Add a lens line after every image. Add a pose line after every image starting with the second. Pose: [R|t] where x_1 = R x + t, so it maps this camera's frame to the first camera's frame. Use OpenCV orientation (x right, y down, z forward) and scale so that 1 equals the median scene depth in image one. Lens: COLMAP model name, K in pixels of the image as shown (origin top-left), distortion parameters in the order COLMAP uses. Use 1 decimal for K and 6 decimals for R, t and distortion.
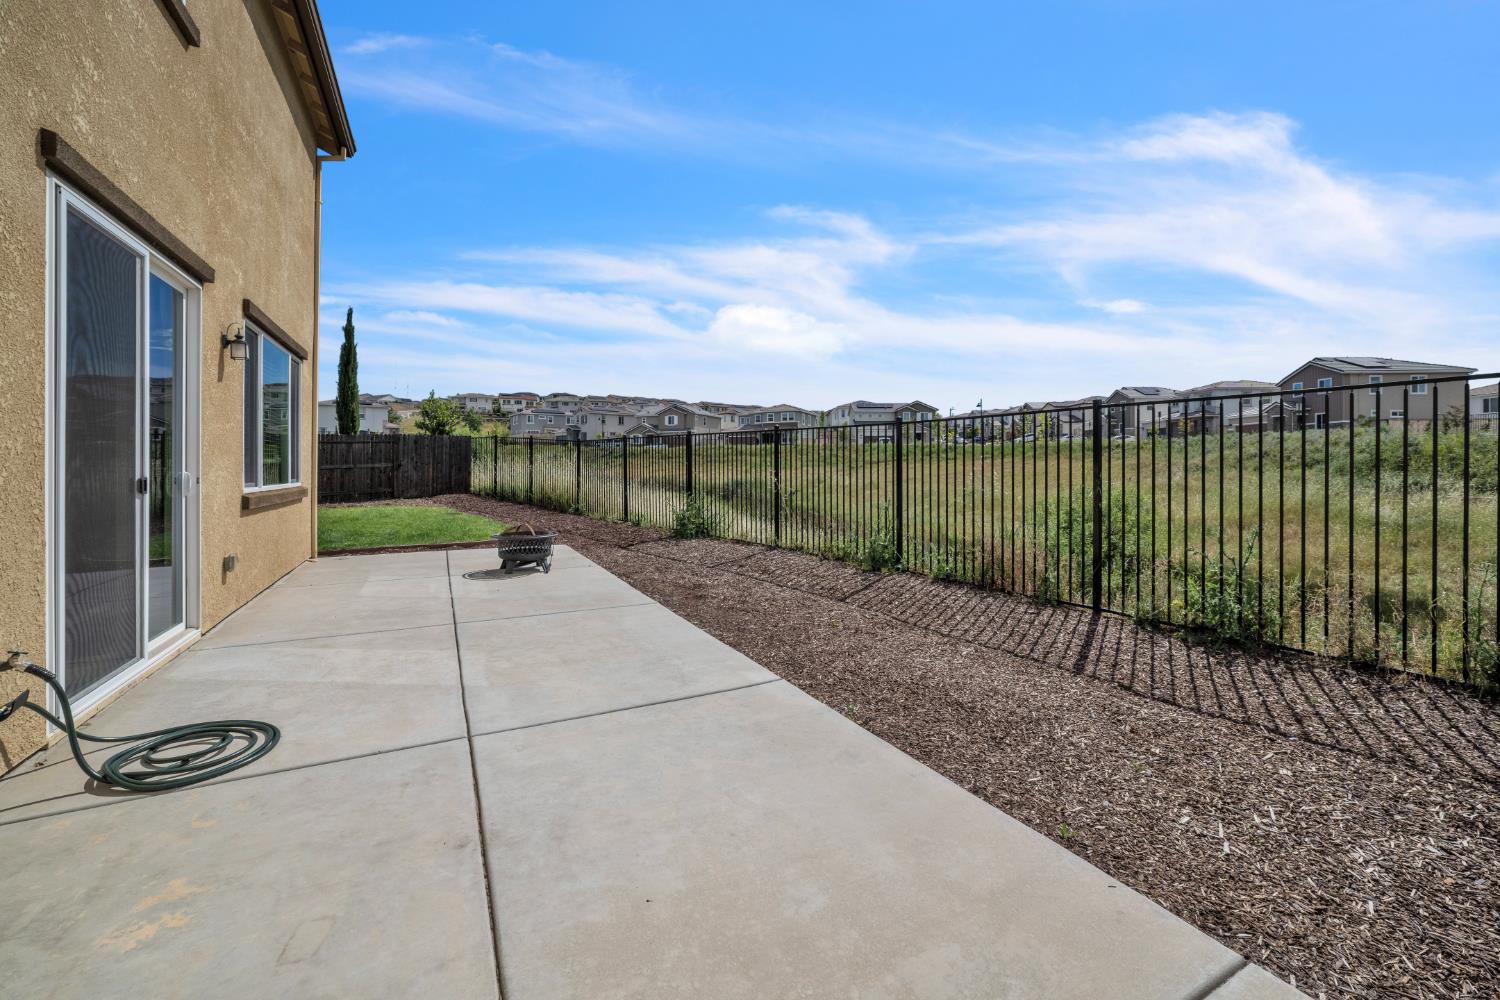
lens RADIAL K [[595.9, 0, 740.4], [0, 595.9, 465.5], [0, 0, 1]] dist [-0.021304, 0.001080]
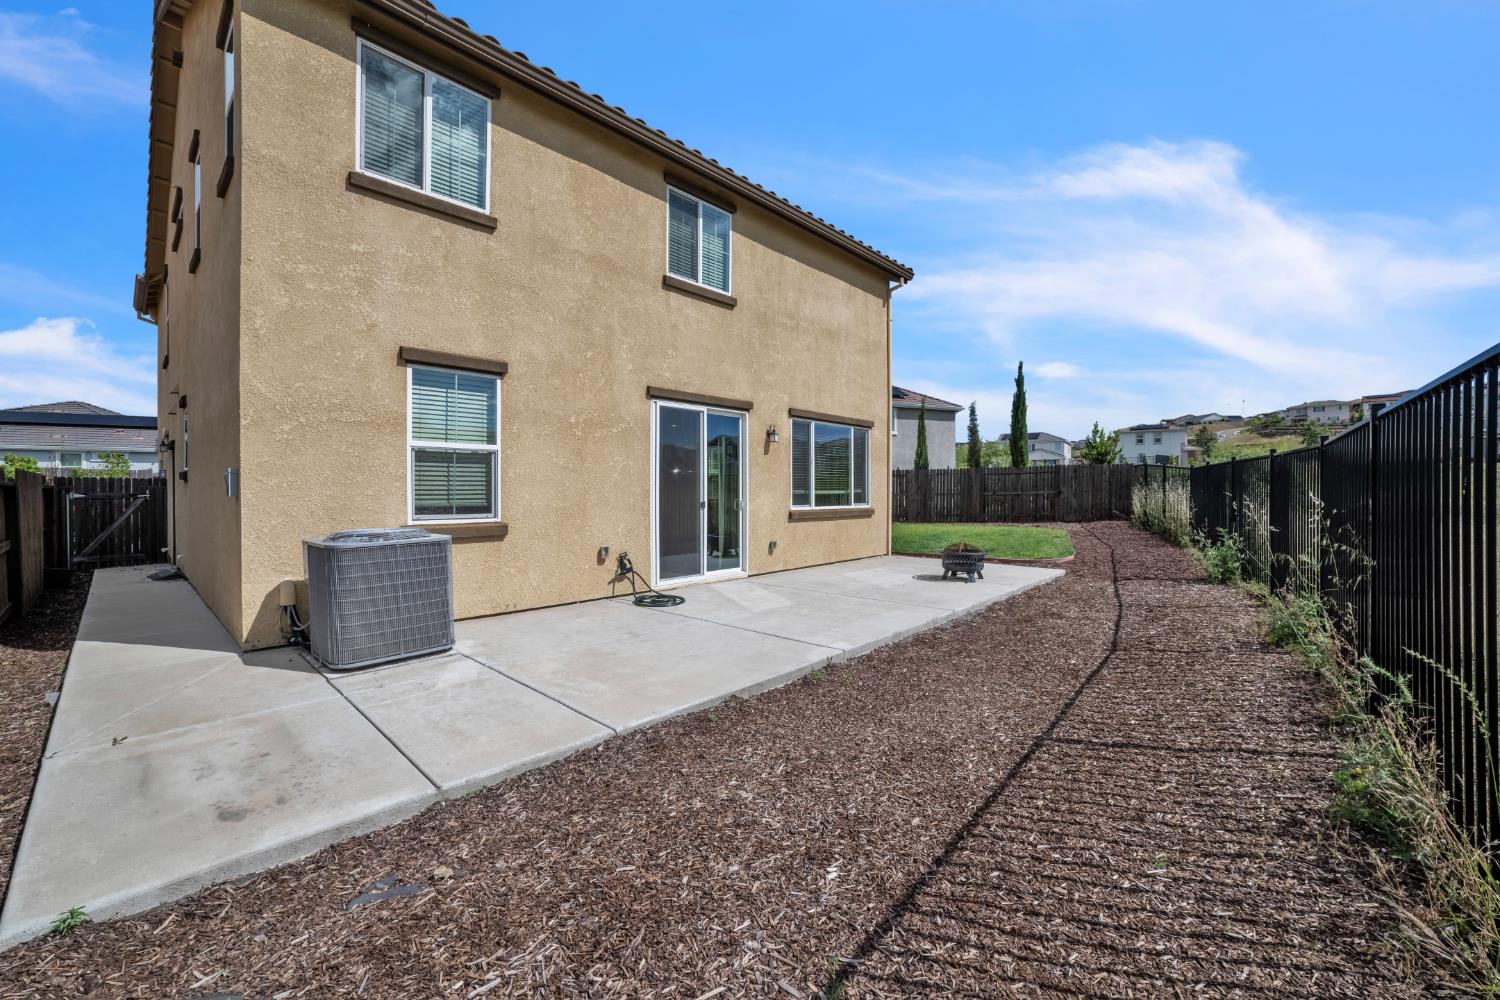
lens RADIAL K [[595.9, 0, 748.6], [0, 595.9, 491.6], [0, 0, 1]] dist [-0.021304, 0.001080]
pose [[0.346792, 0.003210, -0.937936, 0.579591], [-0.001024, 0.999995, 0.003044, -0.011934], [0.937941, -0.000095, 0.346794, 0.126854]]
